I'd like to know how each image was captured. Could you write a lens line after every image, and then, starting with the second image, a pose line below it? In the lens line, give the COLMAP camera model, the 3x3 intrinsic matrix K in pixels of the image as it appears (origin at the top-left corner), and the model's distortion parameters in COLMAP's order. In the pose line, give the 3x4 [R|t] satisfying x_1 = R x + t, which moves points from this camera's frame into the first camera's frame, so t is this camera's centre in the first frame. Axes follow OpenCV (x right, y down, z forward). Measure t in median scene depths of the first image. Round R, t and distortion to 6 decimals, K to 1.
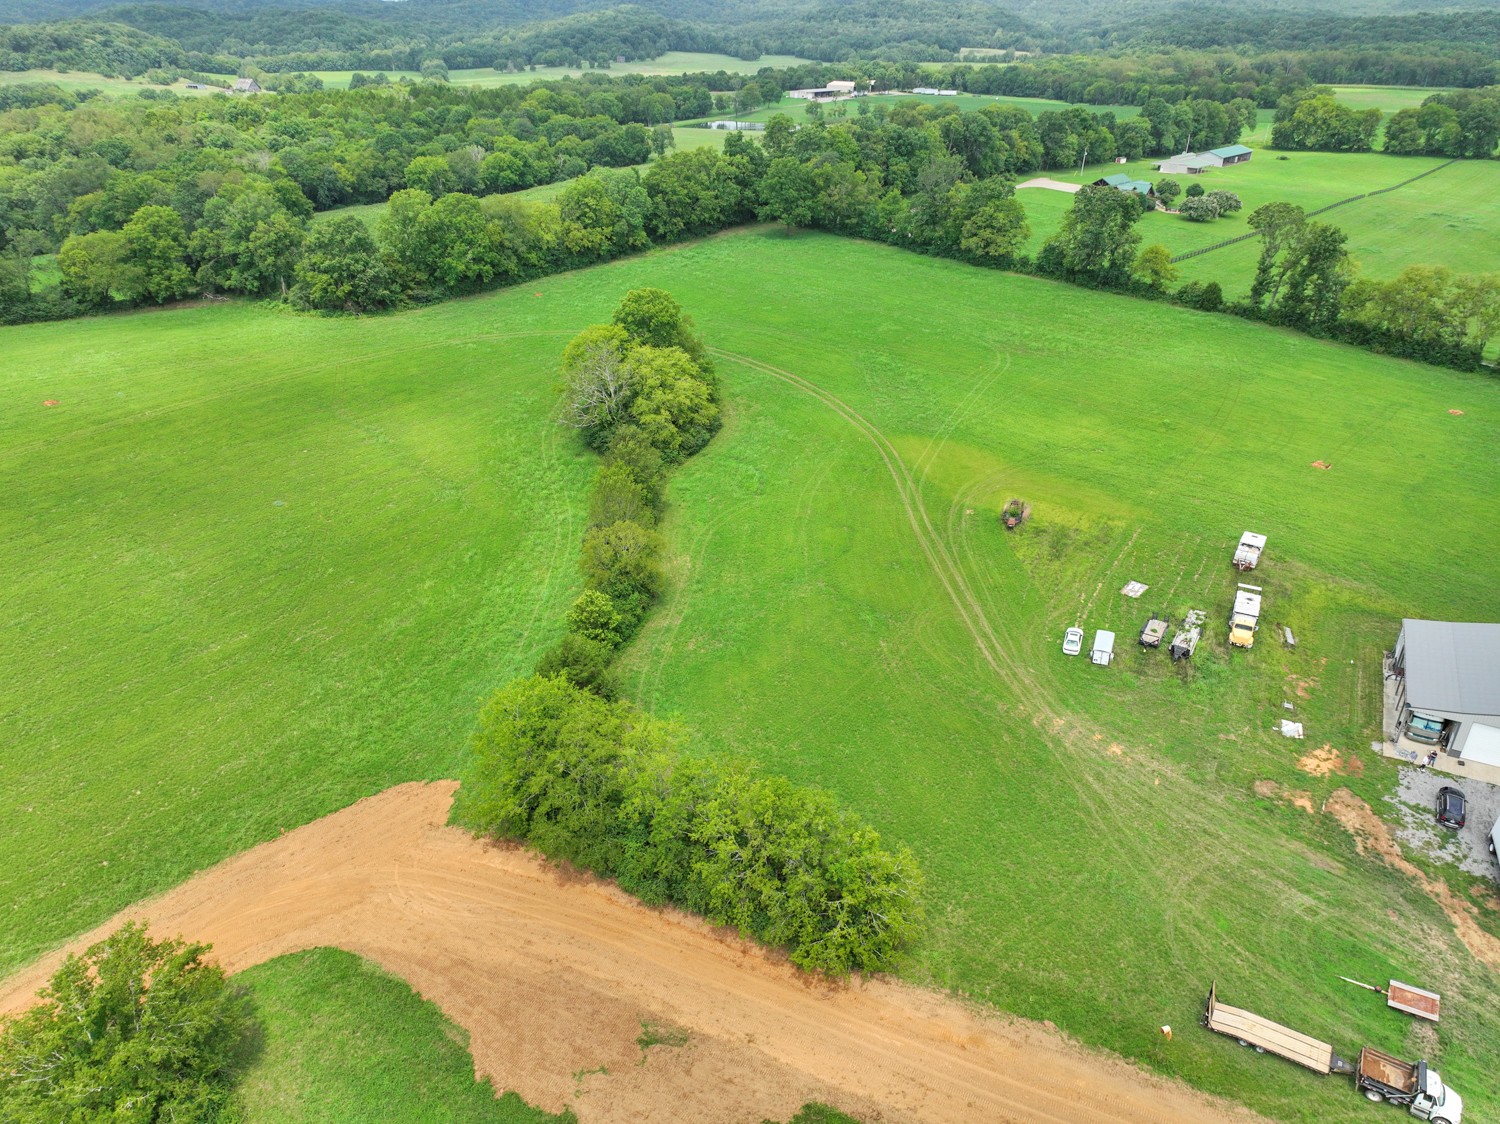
lens RADIAL K [[1048.9, 0, 754.4], [0, 1048.9, 567.7], [0, 0, 1]] dist [0.000979, 0.004205]
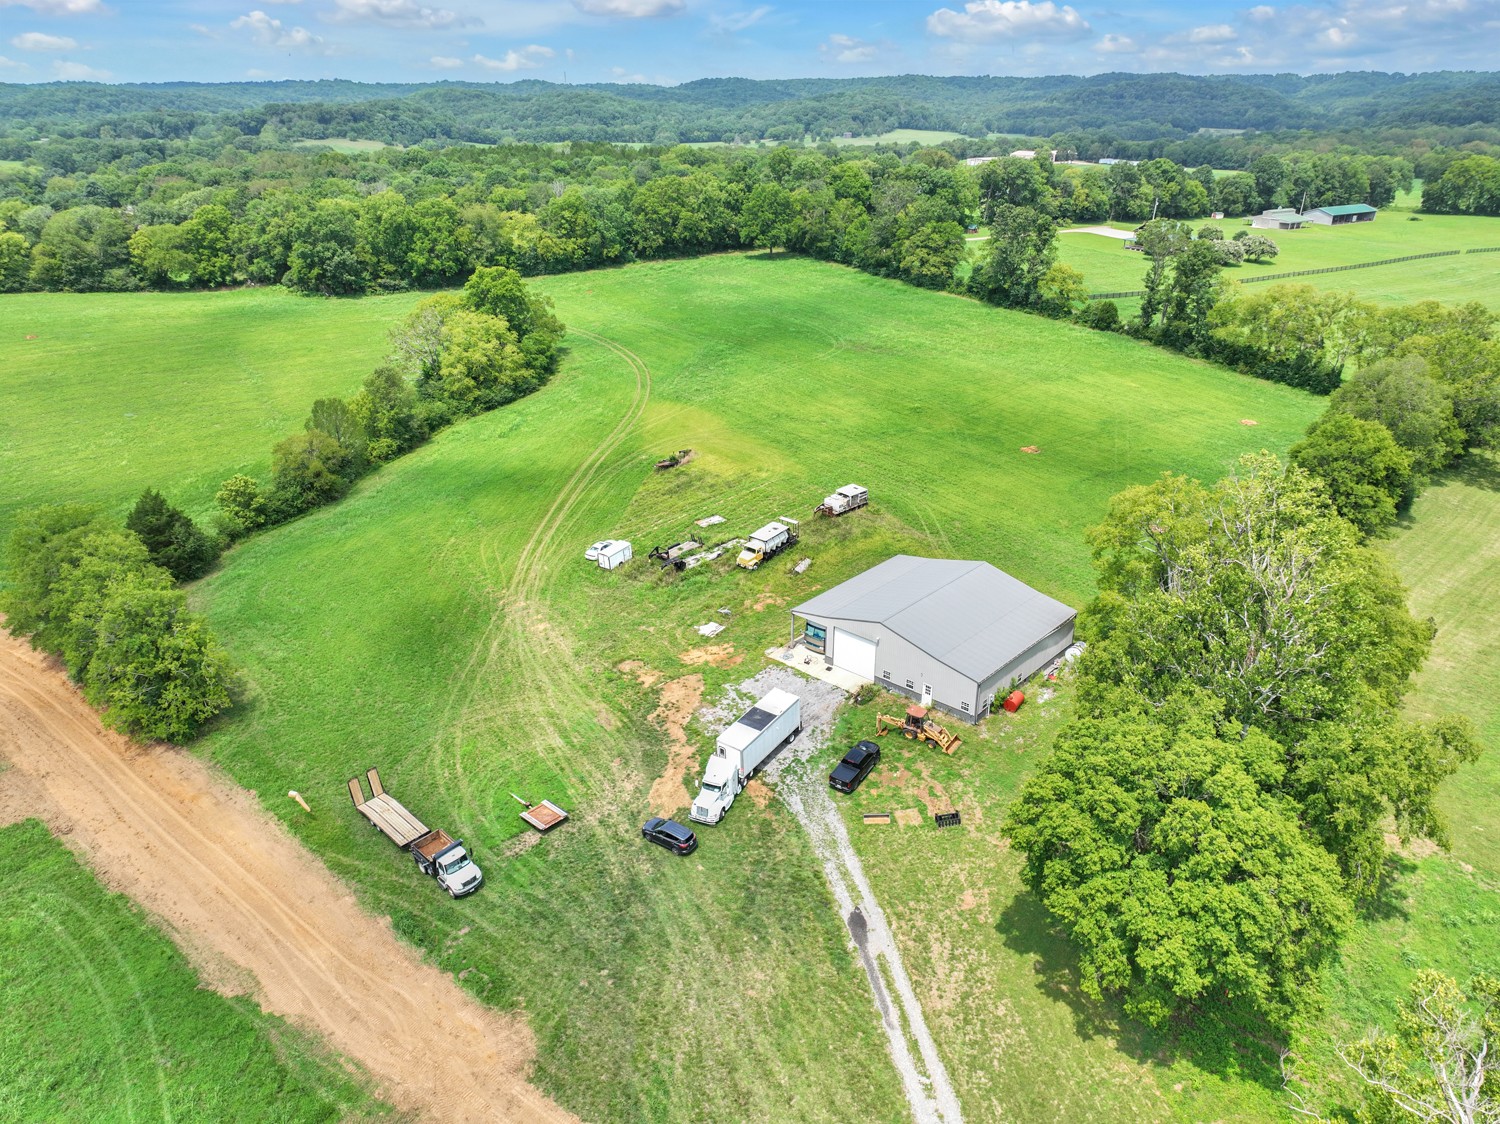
lens RADIAL K [[1048.9, 0, 749.0], [0, 1048.9, 567.7], [0, 0, 1]] dist [0.000979, 0.004205]
pose [[0.969930, 0.098708, -0.222469, 0.313143], [-0.113674, 0.991968, -0.055473, 0.059289], [0.215206, 0.079094, 0.973360, -0.003779]]
